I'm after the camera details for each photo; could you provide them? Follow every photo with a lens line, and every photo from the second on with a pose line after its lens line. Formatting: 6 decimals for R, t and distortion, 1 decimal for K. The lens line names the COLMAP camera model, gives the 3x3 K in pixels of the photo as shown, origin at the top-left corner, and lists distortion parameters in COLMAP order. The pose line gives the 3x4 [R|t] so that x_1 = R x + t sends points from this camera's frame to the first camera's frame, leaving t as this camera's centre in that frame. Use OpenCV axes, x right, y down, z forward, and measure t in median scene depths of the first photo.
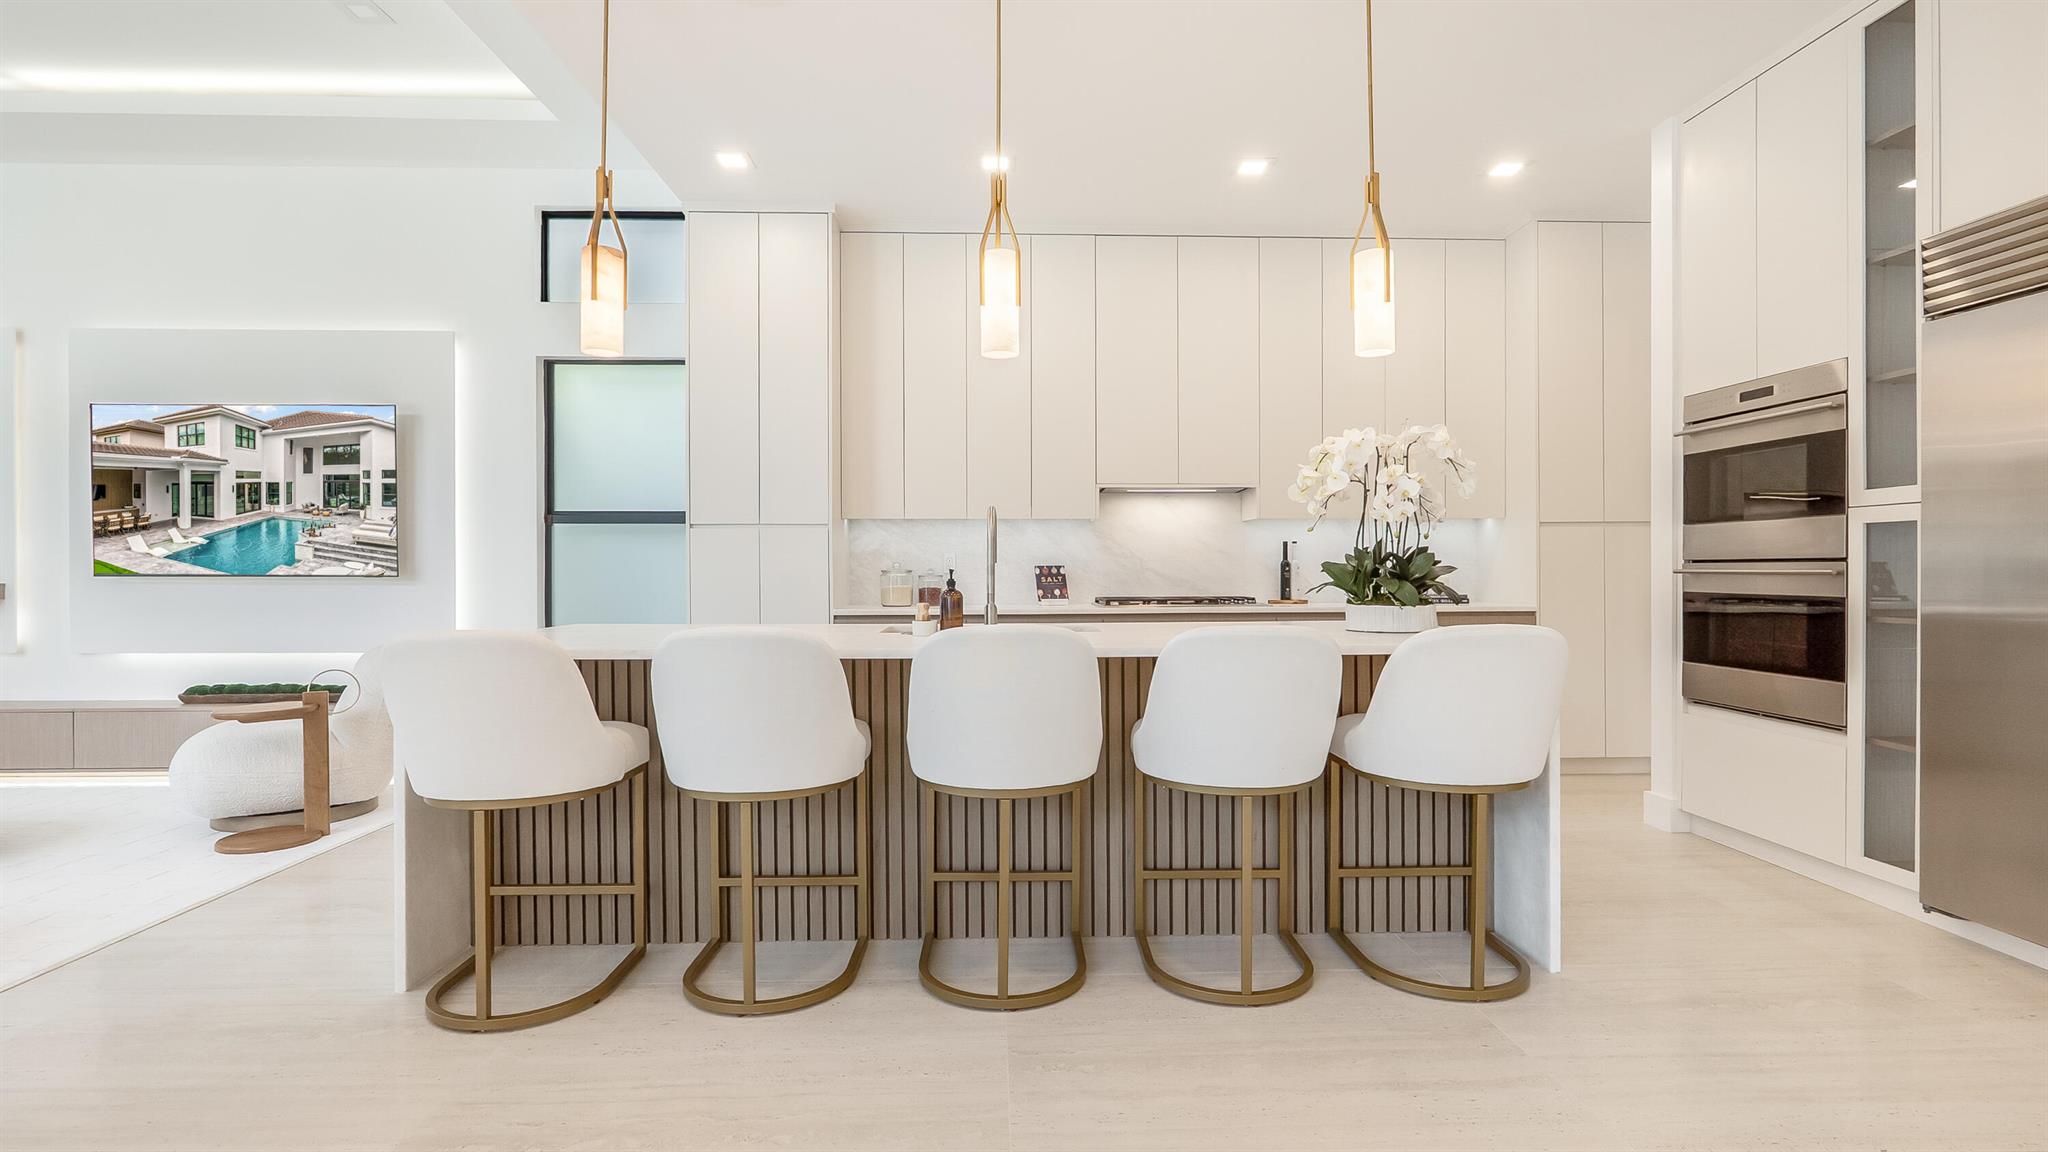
lens RADIAL K [[953.6, 0, 1013.0], [0, 953.6, 573.1], [0, 0, 1]] dist [-0.008213, 0.000566]
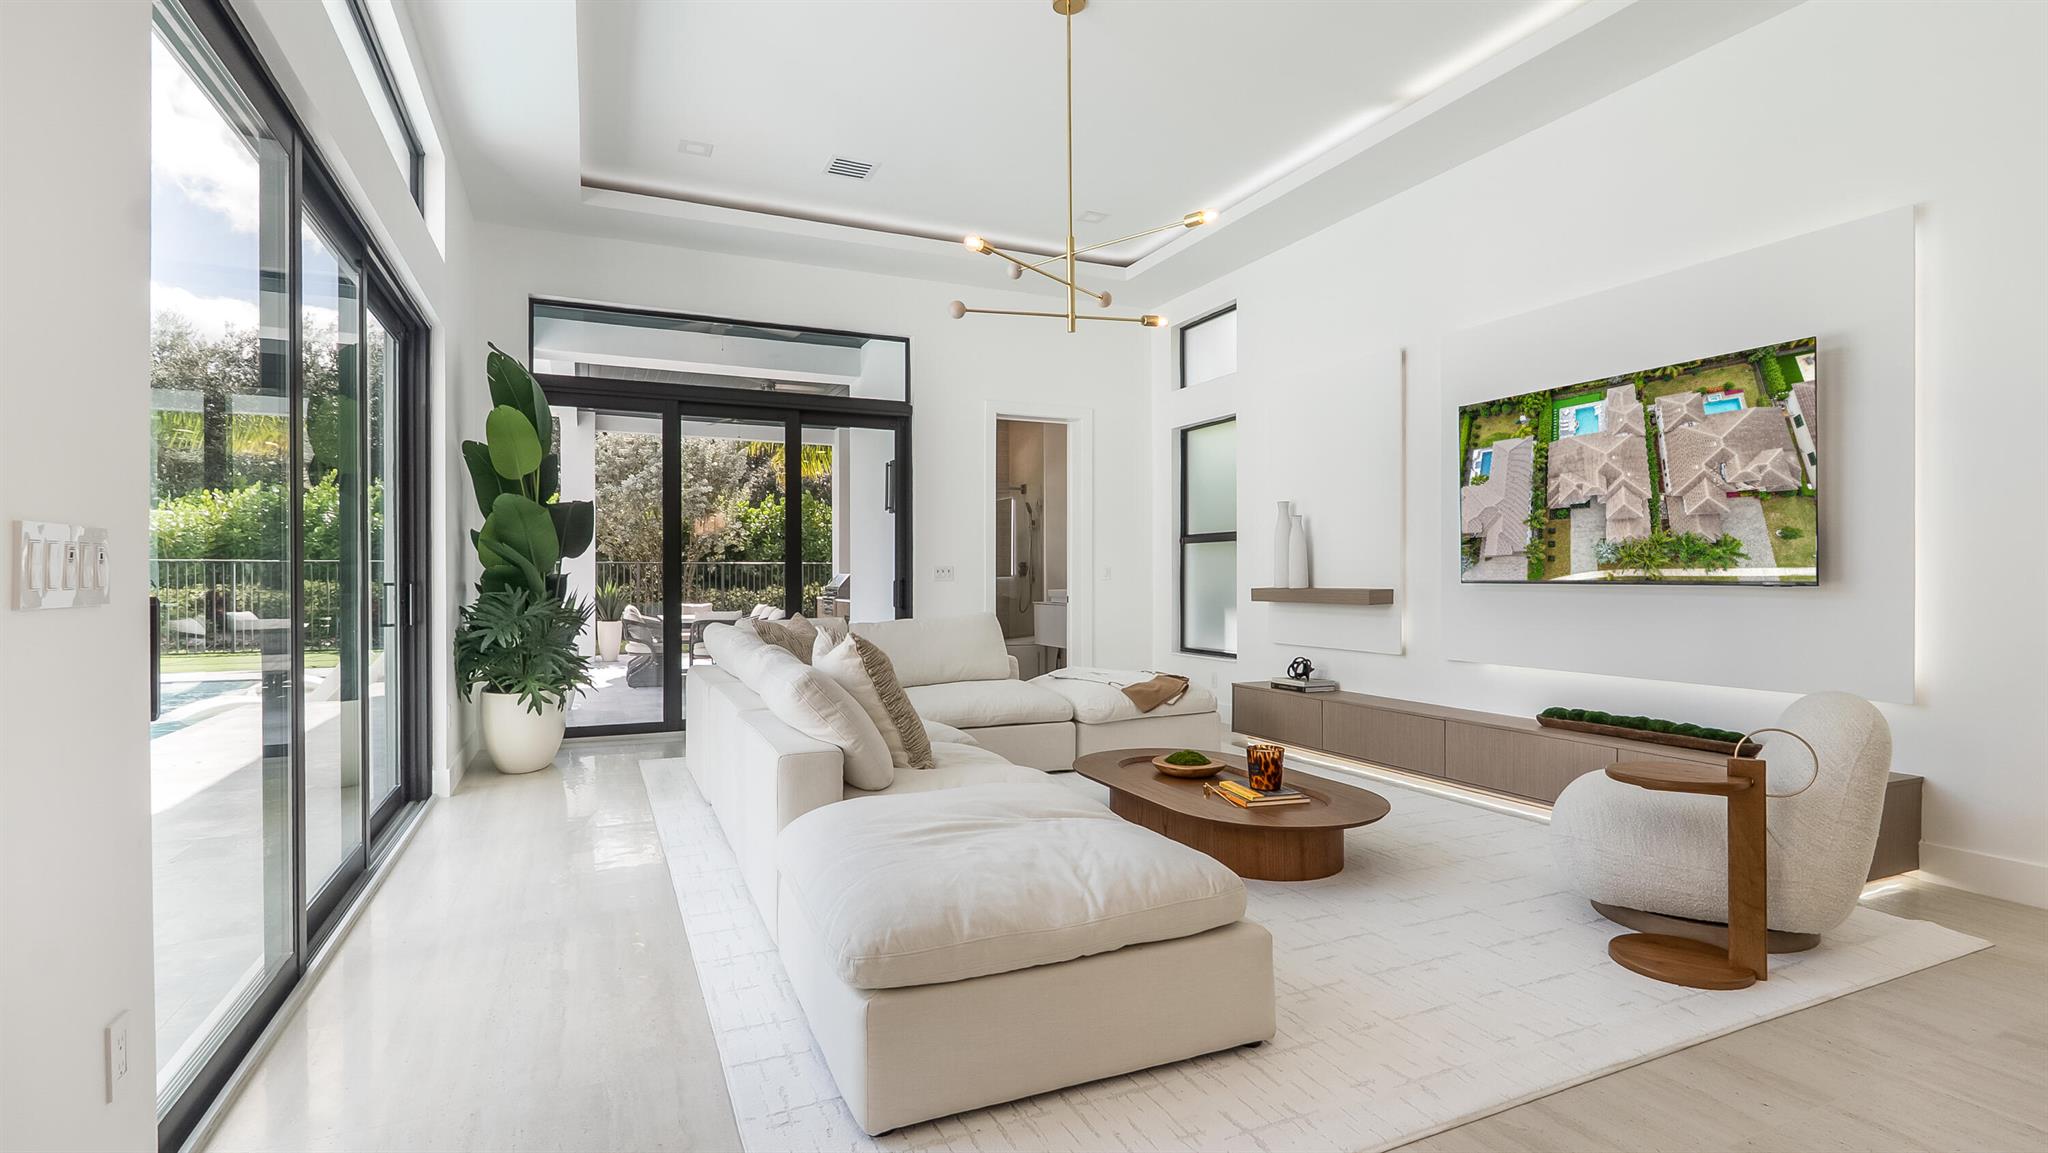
lens RADIAL K [[953.6, 0, 1022.1], [0, 953.6, 576.8], [0, 0, 1]] dist [-0.008213, 0.000566]
pose [[0.377335, -0.001133, -0.926076, -0.297879], [-0.002178, 0.999995, -0.002111, -0.002155], [0.926074, 0.002813, 0.377331, 0.263918]]
